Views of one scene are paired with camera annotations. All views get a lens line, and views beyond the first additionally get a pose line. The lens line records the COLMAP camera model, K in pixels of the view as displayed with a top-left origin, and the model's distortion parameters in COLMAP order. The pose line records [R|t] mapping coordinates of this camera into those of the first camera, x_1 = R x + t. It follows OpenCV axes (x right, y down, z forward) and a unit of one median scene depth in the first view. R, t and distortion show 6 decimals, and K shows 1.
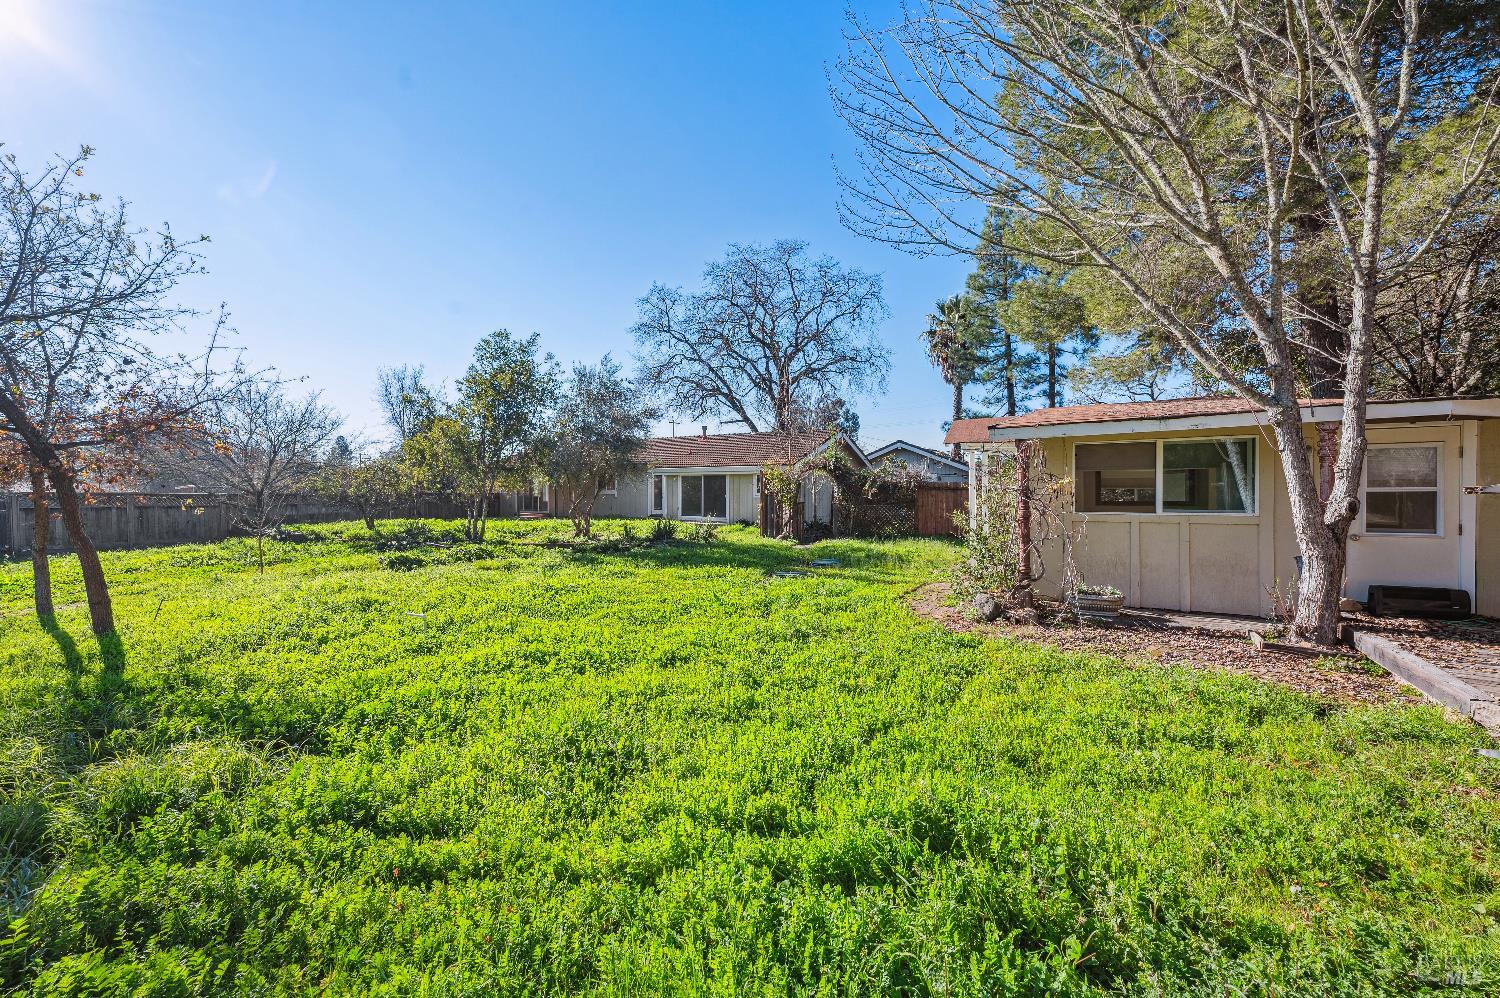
lens RADIAL K [[605.1, 0, 747.3], [0, 605.1, 496.6], [0, 0, 1]] dist [-0.000168, -0.000001]
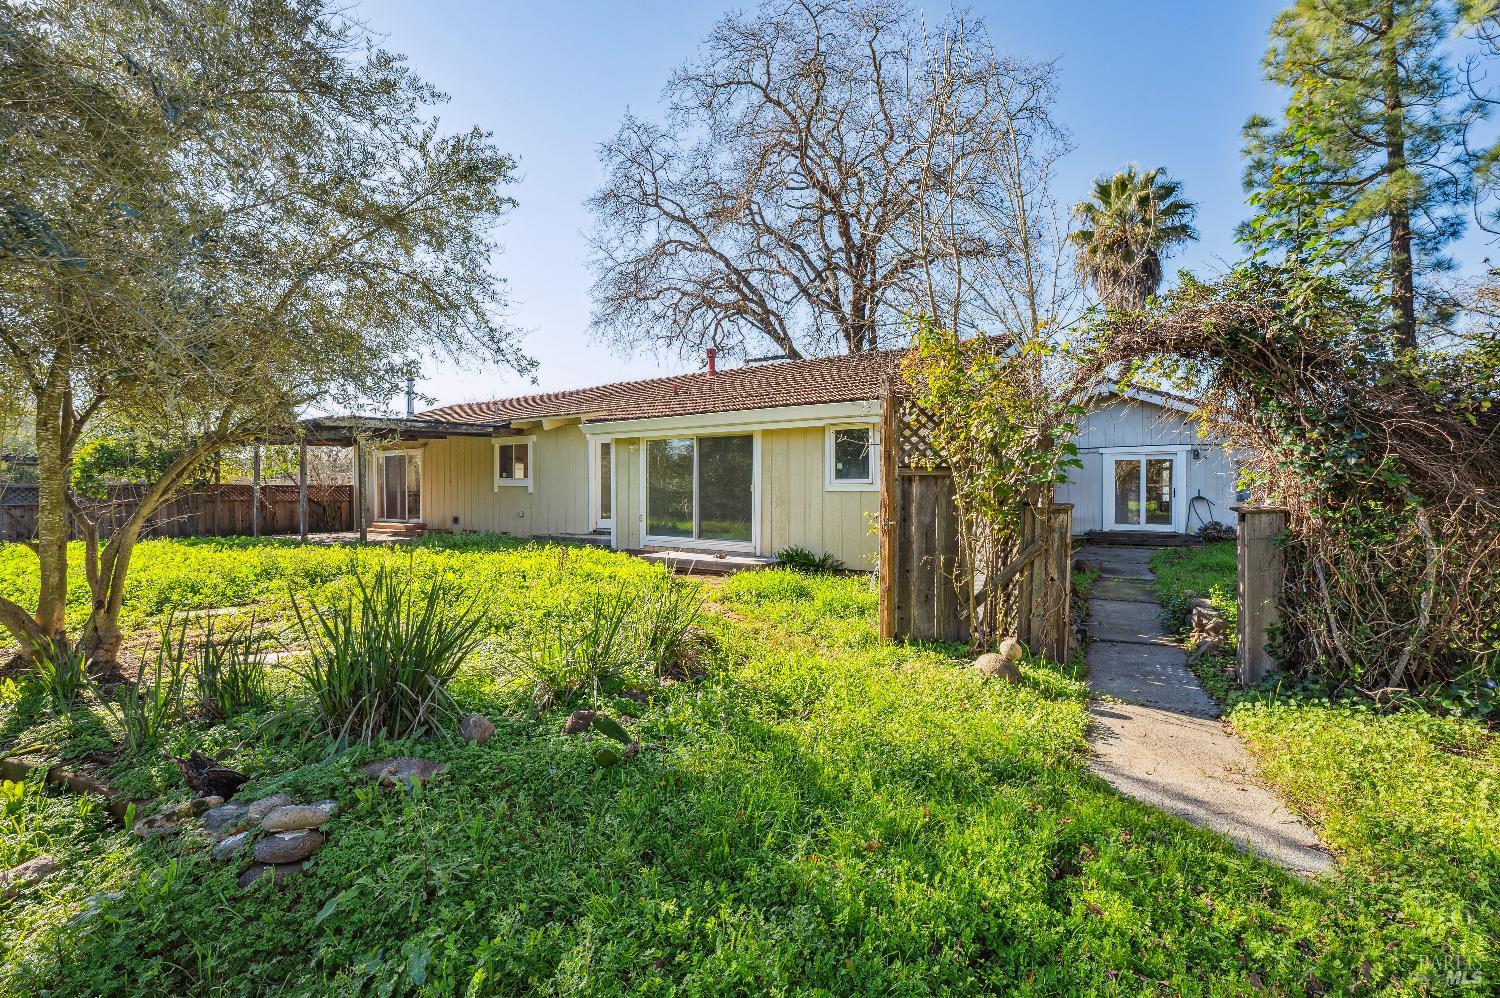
lens RADIAL K [[649.8, 0, 748.2], [0, 649.8, 496.0], [0, 0, 1]] dist [-0.000143, -0.000003]
pose [[0.998825, 0.004751, -0.048221, -0.012382], [-0.004615, 0.999985, 0.002926, 0.001283], [0.048235, -0.002700, 0.998832, 0.403349]]
